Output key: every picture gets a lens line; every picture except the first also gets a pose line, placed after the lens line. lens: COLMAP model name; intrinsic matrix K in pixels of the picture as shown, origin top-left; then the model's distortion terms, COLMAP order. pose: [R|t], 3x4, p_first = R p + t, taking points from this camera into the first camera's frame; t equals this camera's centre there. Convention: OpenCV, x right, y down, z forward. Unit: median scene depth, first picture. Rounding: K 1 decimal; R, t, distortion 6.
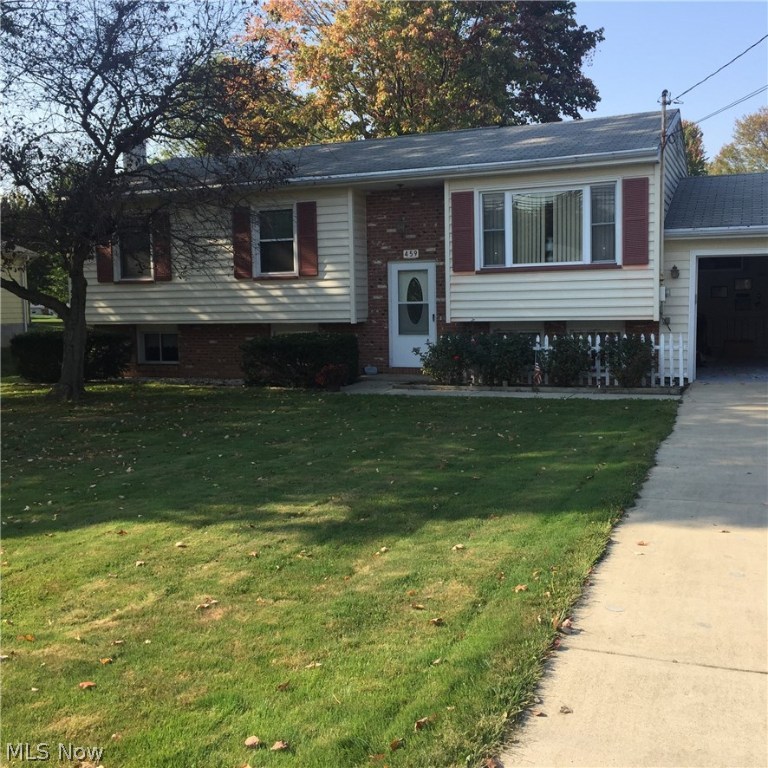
lens RADIAL K [[853.7, 0, 382.3], [0, 853.7, 367.2], [0, 0, 1]] dist [0.078289, -0.096785]
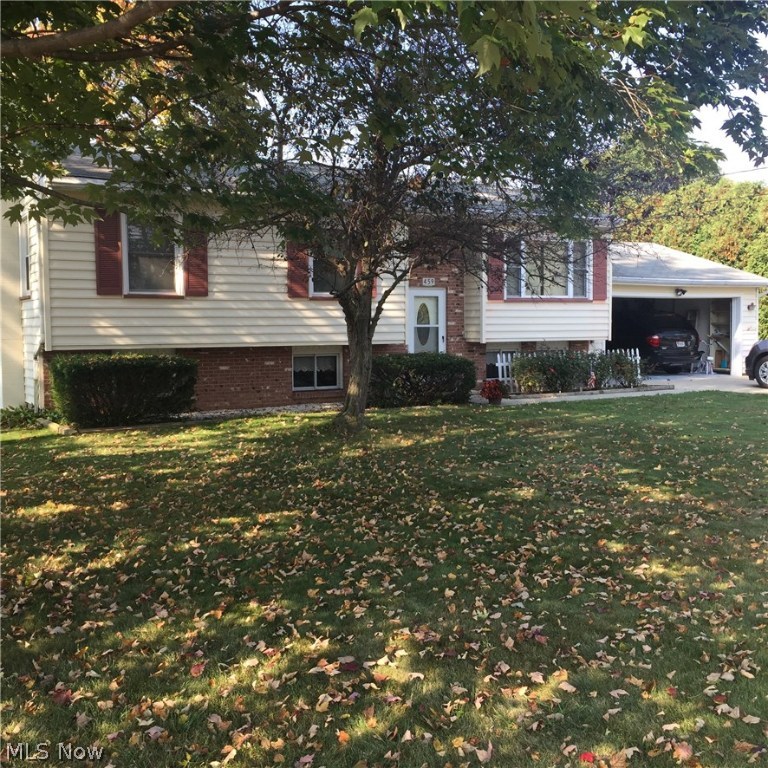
lens RADIAL K [[853.7, 0, 382.3], [0, 853.7, 367.2], [0, 0, 1]] dist [0.078289, -0.096785]
pose [[0.584578, -0.026210, 0.810914, -0.926702], [0.057161, 0.998325, -0.008939, -0.015377], [-0.809322, 0.051578, 0.585097, 0.411295]]
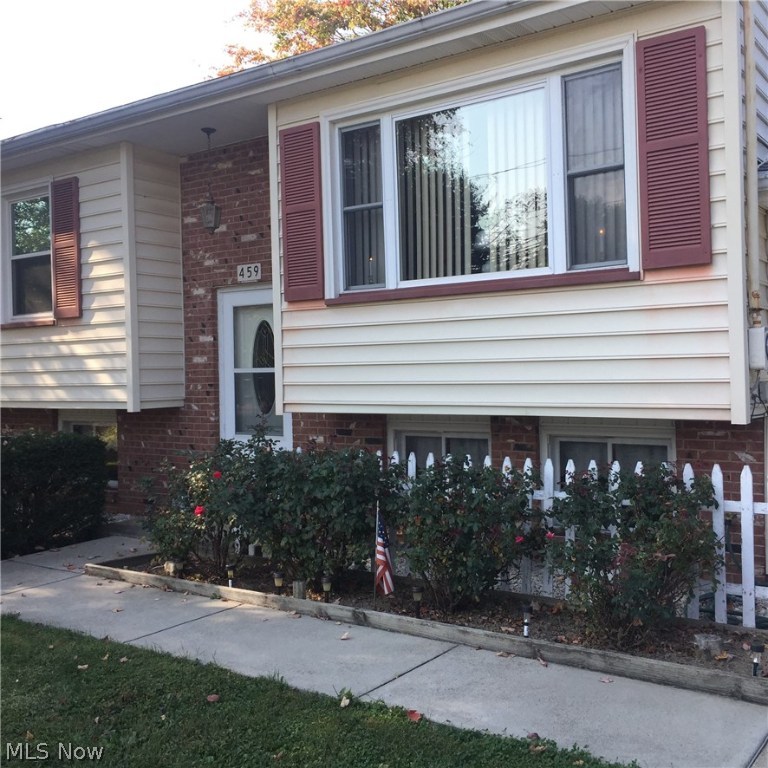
lens RADIAL K [[853.7, 0, 382.3], [0, 853.7, 367.2], [0, 0, 1]] dist [0.078289, -0.096785]
pose [[0.970323, -0.000185, -0.241813, 0.228992], [-0.018245, 0.997093, -0.073977, -0.042400], [0.241124, 0.076193, 0.967499, 0.542647]]
